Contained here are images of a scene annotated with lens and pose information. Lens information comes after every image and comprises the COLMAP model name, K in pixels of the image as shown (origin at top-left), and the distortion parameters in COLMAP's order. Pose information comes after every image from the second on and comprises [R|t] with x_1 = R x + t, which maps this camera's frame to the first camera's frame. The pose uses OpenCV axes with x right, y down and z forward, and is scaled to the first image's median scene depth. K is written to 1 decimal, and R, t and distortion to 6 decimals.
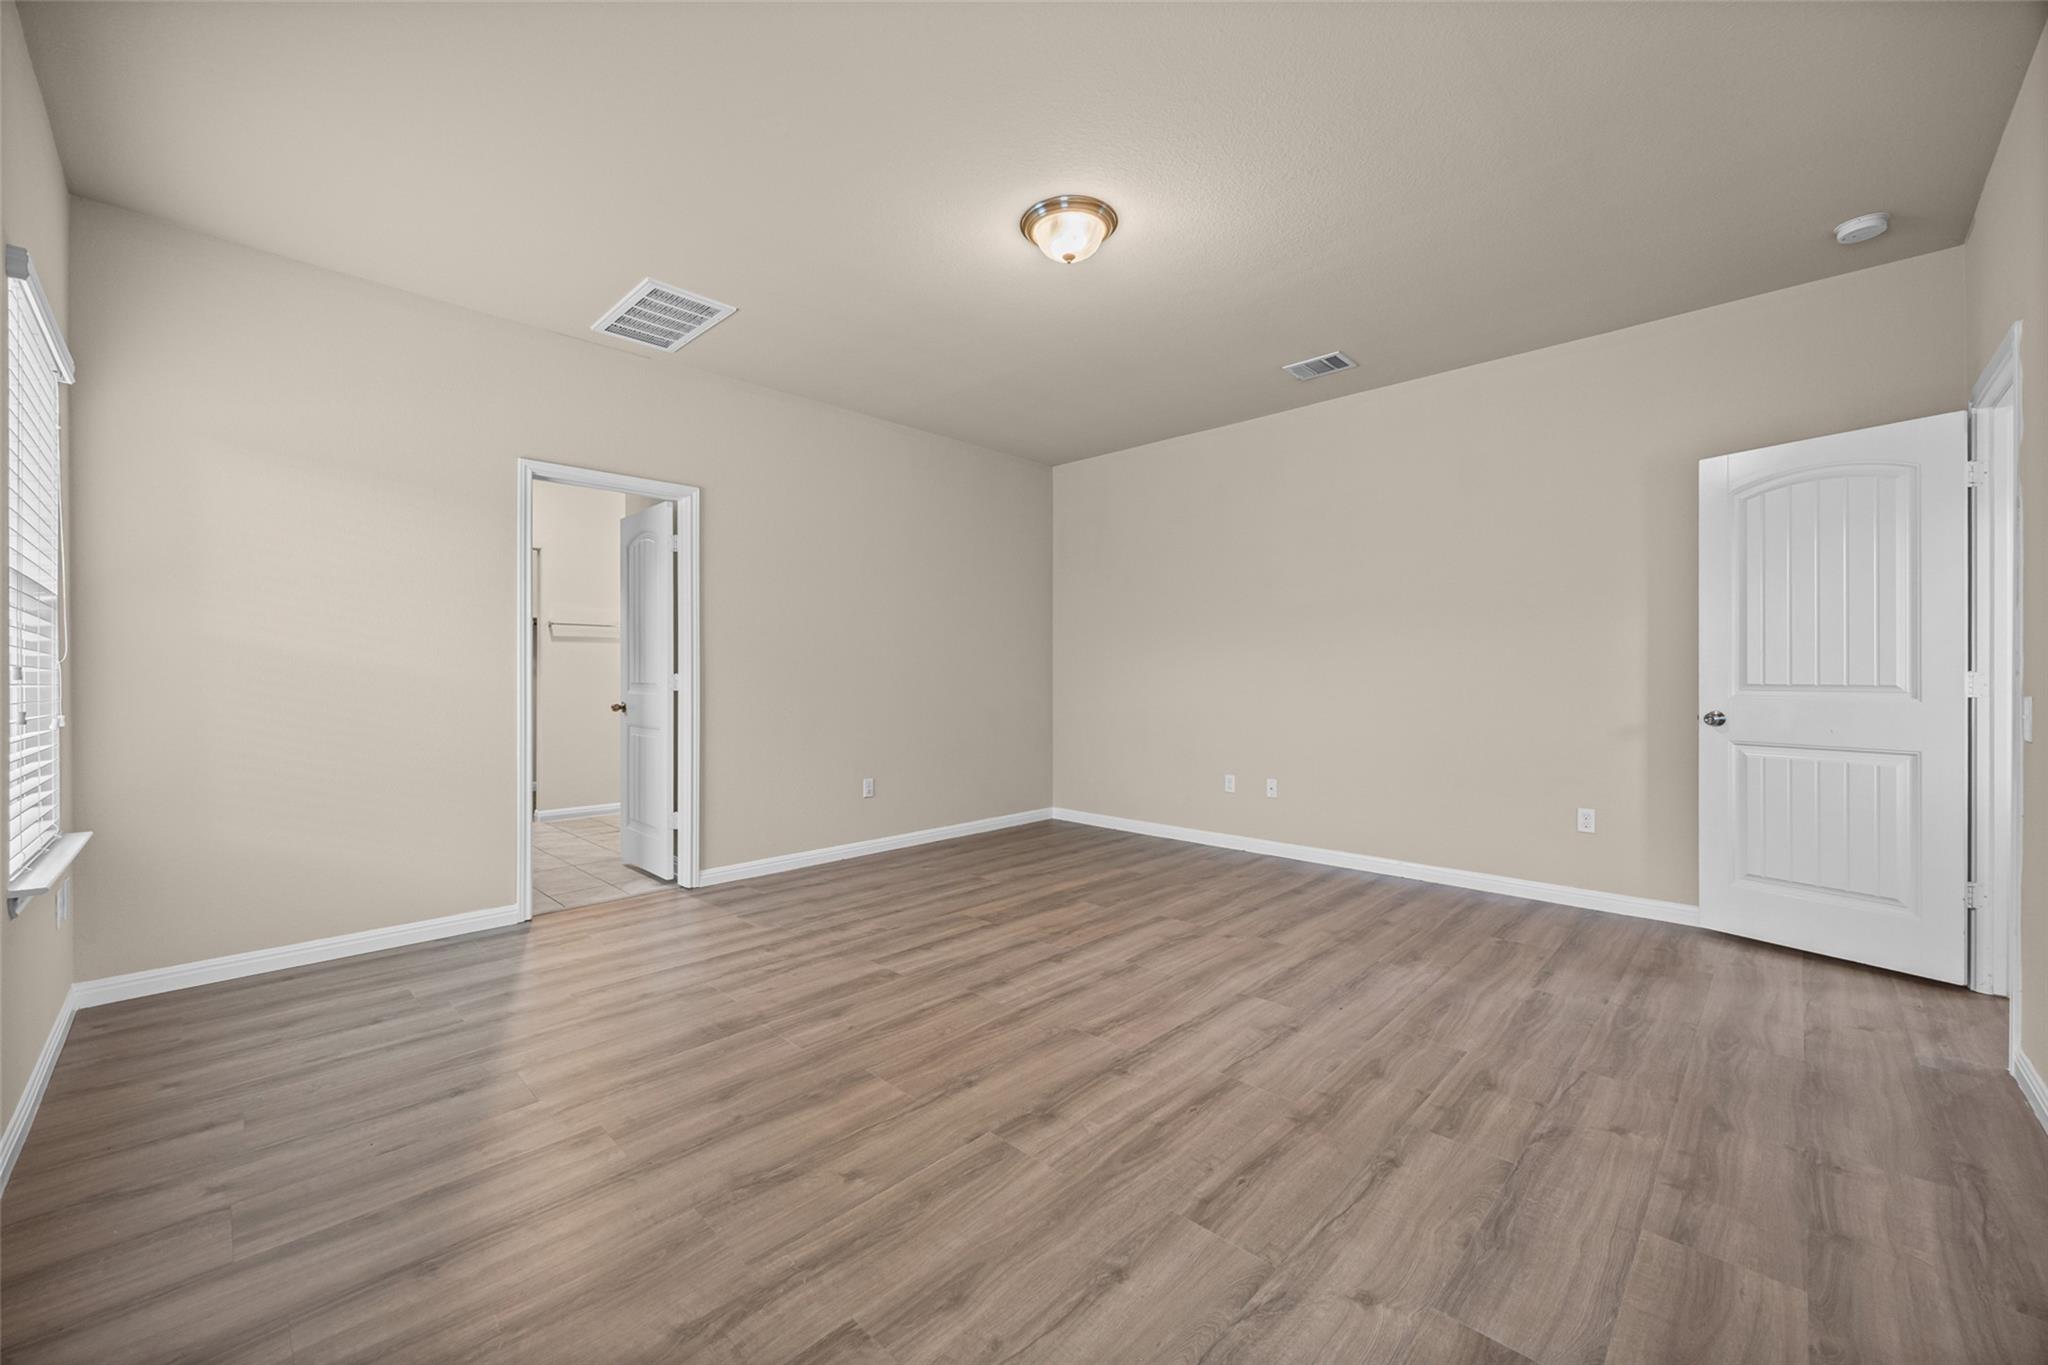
lens RADIAL K [[781.6, 0, 1024.1], [0, 781.6, 681.7], [0, 0, 1]] dist [-0.004949, -0.000074]
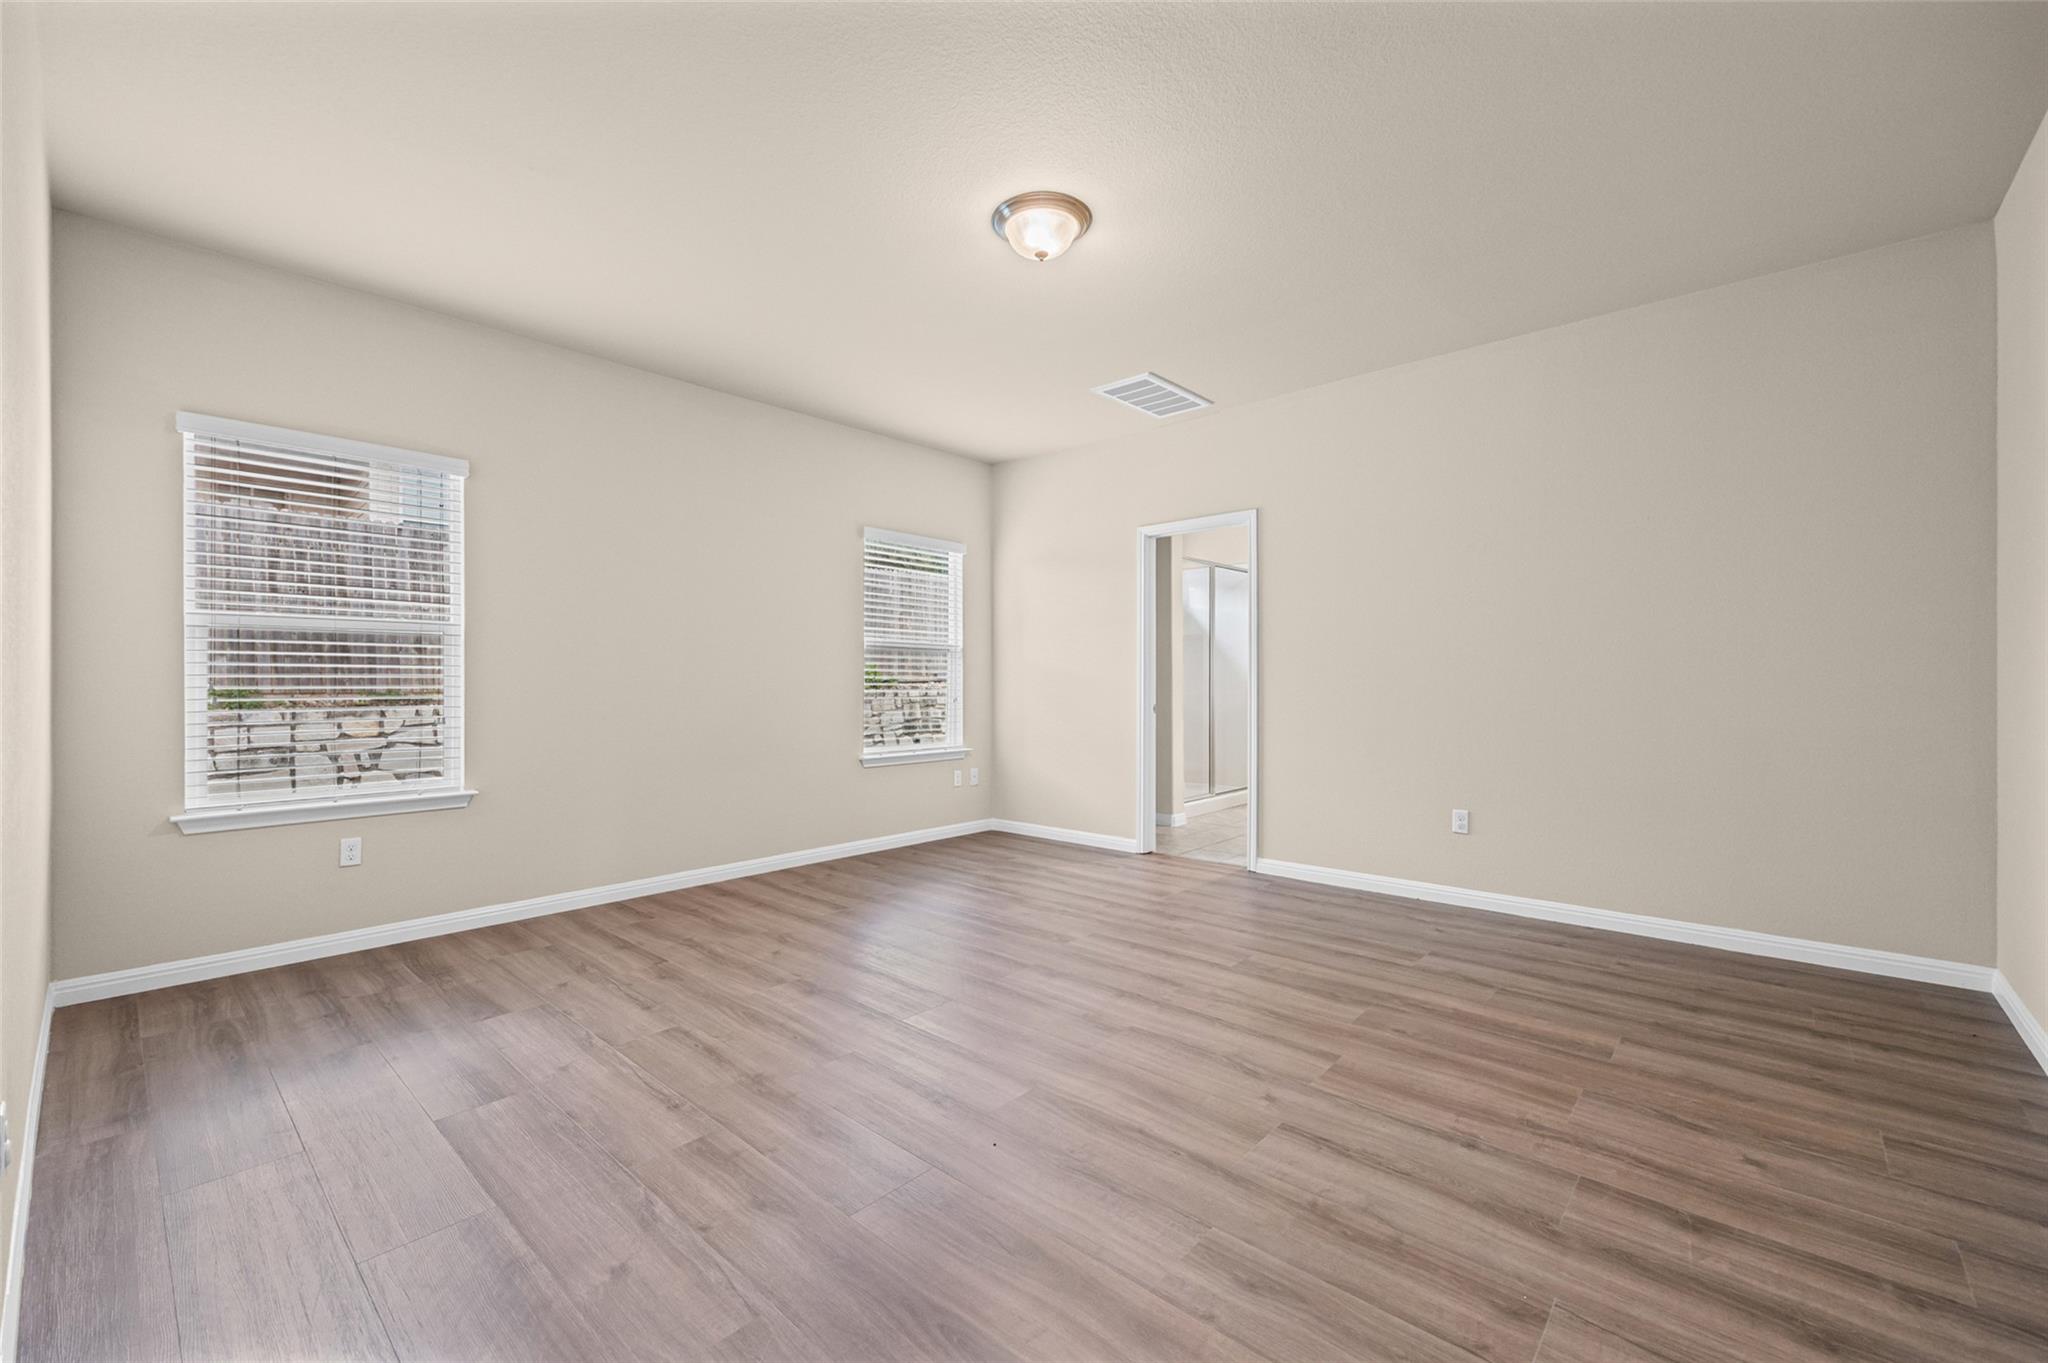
lens RADIAL K [[829.8, 0, 1030.1], [0, 829.8, 679.0], [0, 0, 1]] dist [0.008922, 0.000133]
pose [[0.054215, 0.000483, -0.998529, 0.939955], [-0.005561, 0.999985, 0.000182, -0.008860], [0.998514, 0.005543, 0.054217, 0.790746]]
